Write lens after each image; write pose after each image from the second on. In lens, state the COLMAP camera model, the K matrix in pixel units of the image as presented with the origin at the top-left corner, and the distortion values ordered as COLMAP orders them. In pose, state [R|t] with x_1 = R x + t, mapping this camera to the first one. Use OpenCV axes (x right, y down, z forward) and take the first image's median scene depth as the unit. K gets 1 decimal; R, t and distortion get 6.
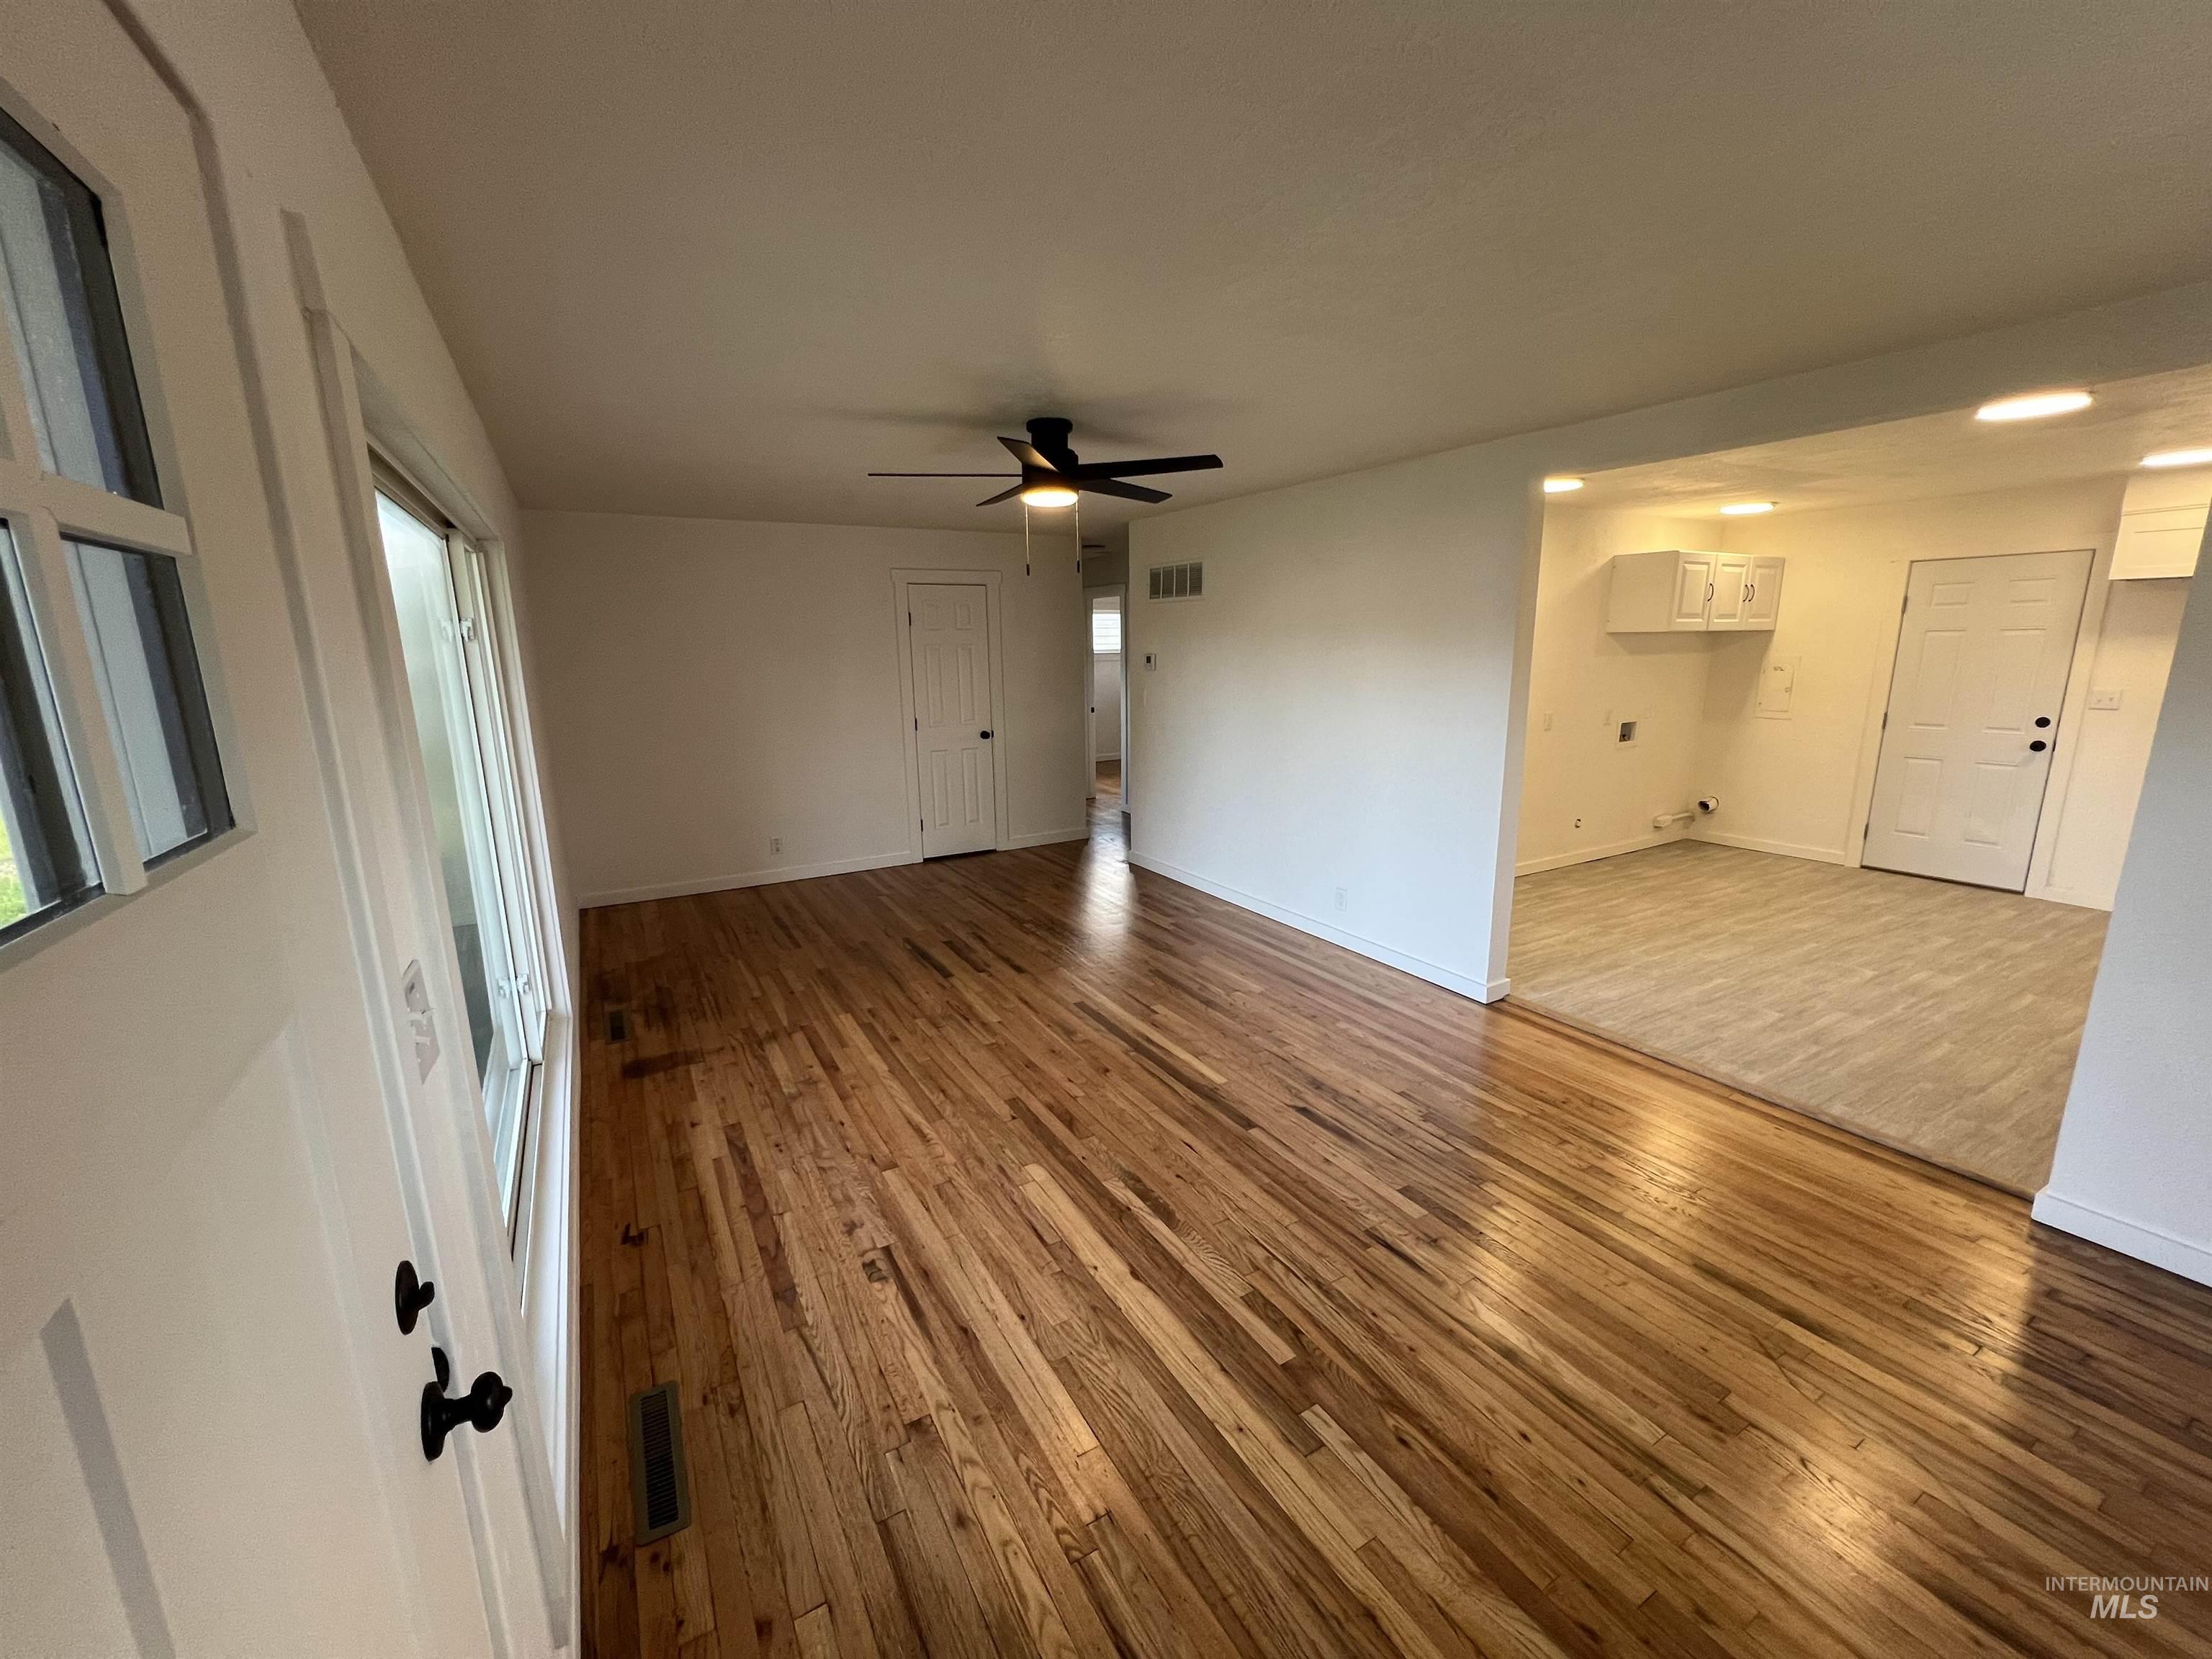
lens RADIAL K [[886.2, 0, 1102.0], [0, 886.2, 831.1], [0, 0, 1]] dist [0.000815, 0.000370]
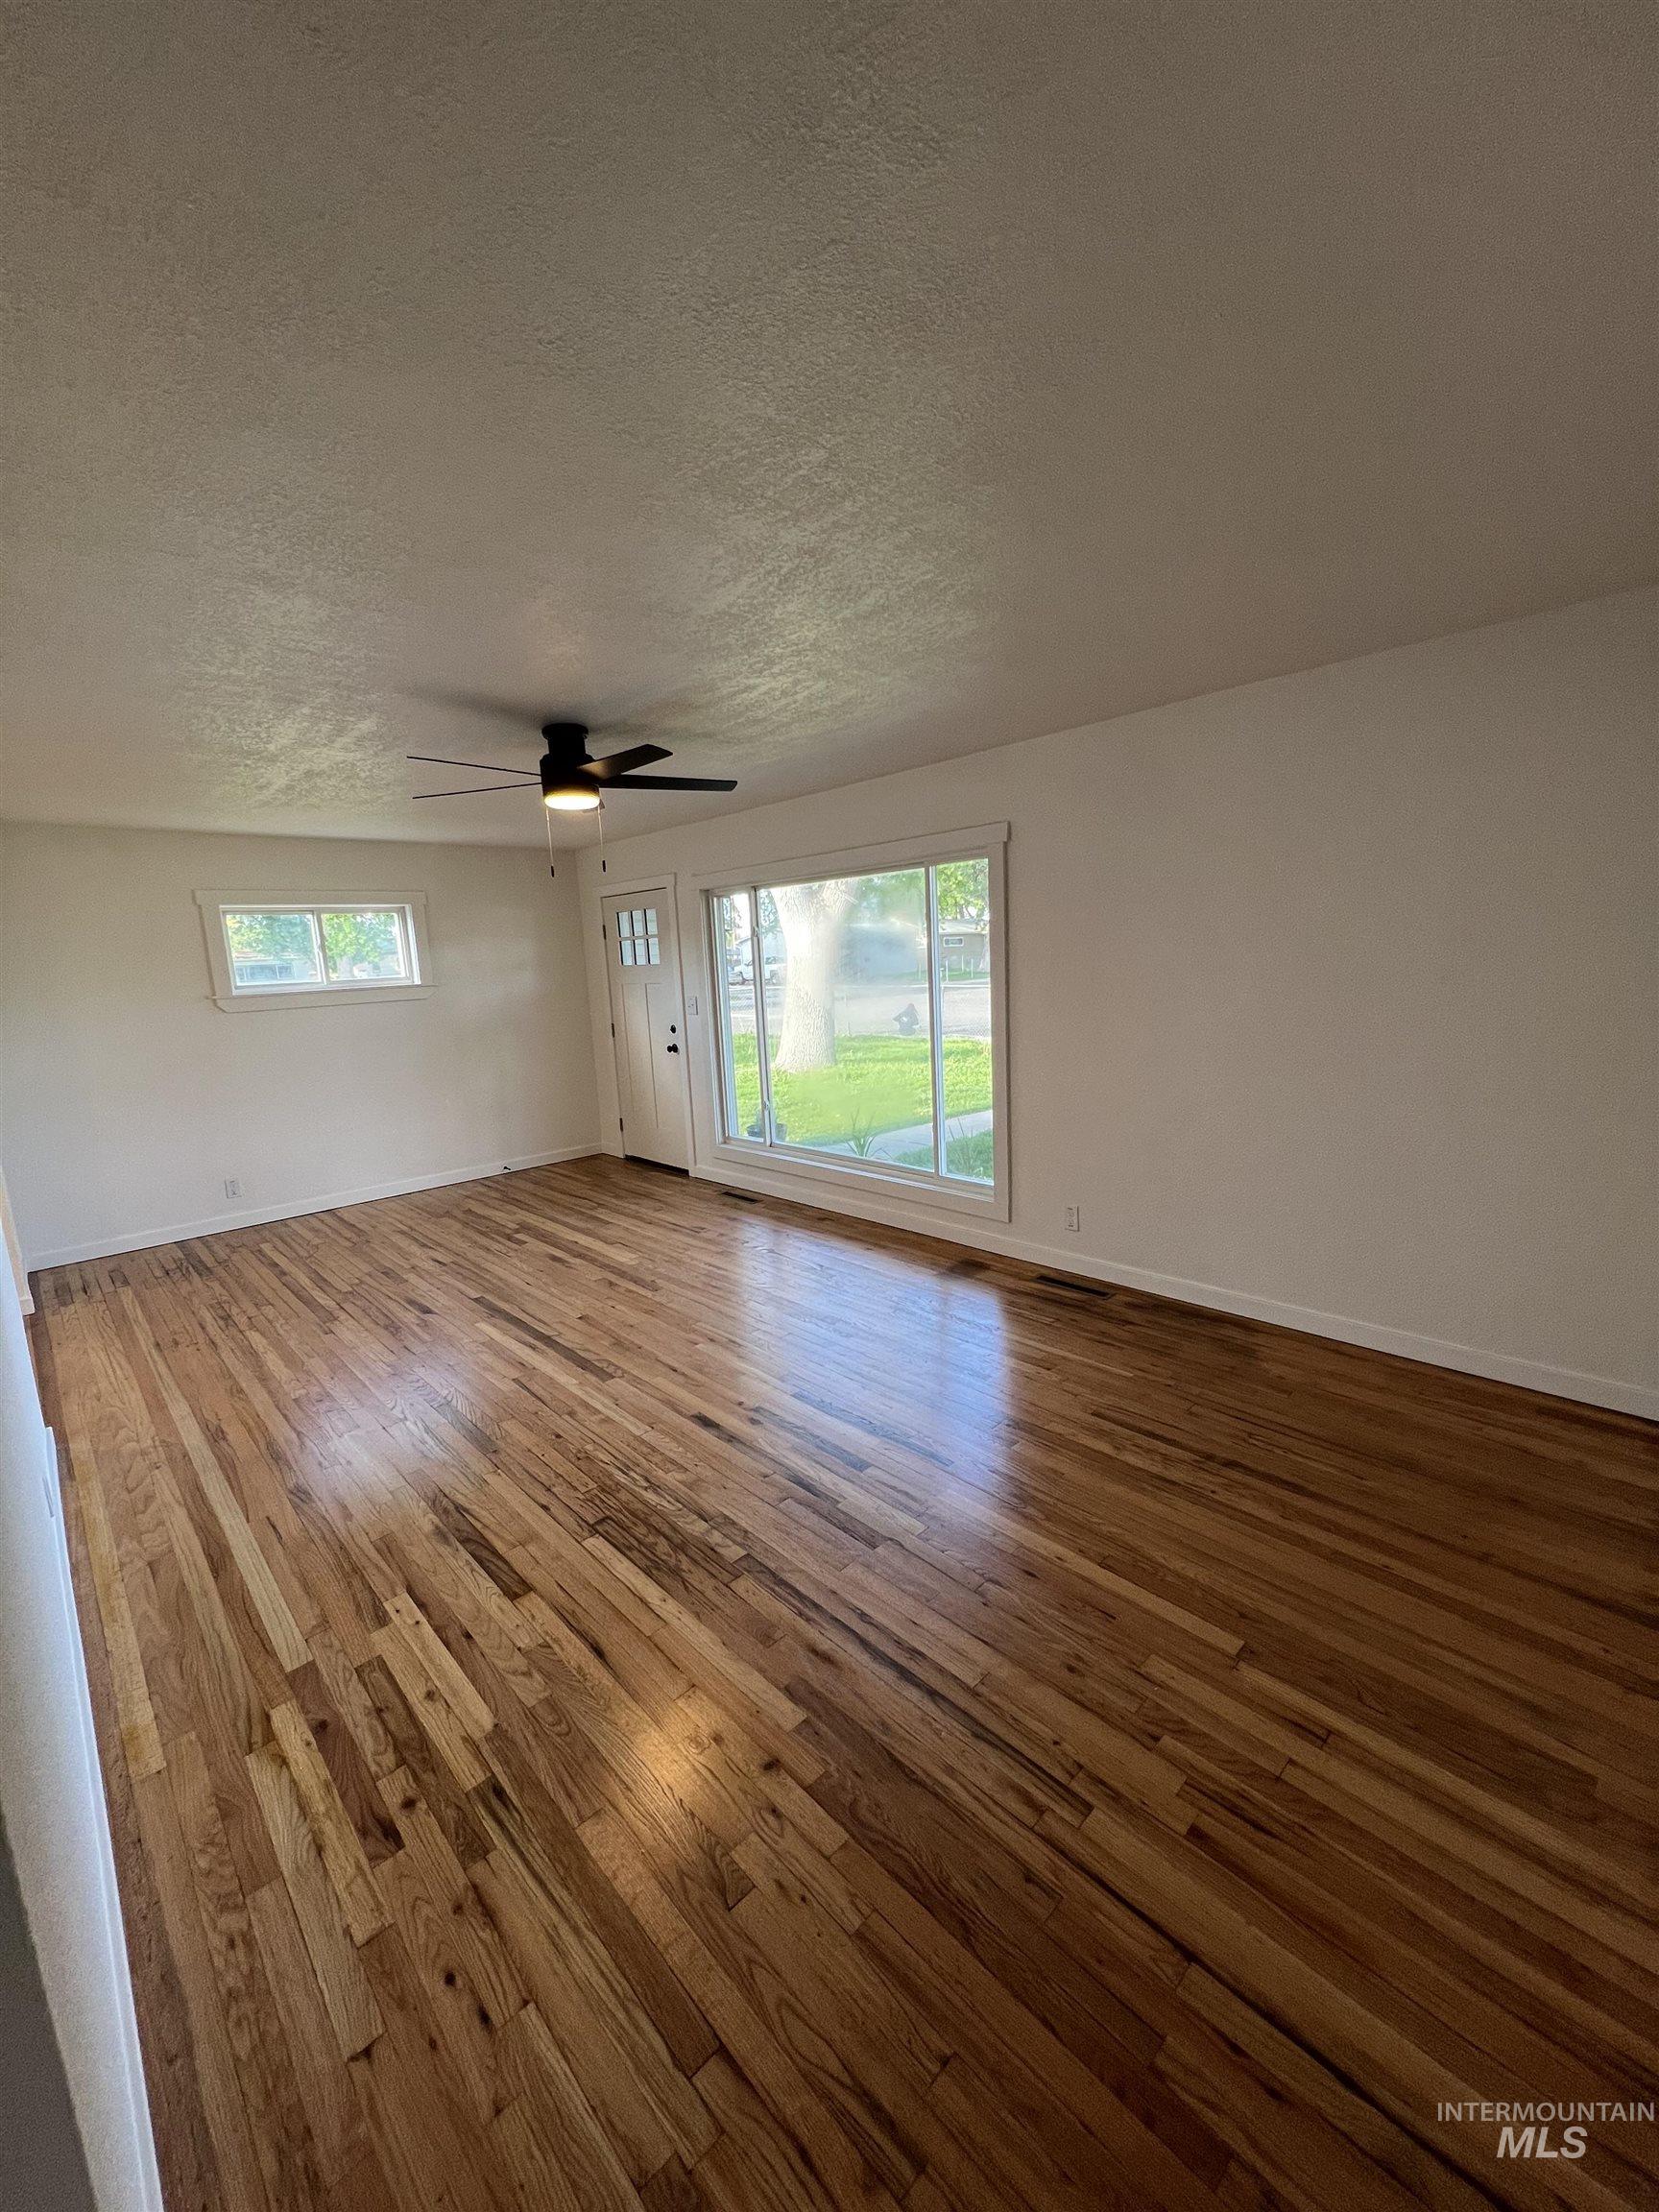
lens RADIAL K [[886.2, 0, 829.0], [0, 886.2, 1104.8], [0, 0, 1]] dist [0.000815, 0.000370]
pose [[-0.970565, 0.102064, -0.218145, -0.089851], [0.013516, 0.927420, 0.373778, -0.436418], [0.240462, 0.359827, -0.901500, 2.157335]]
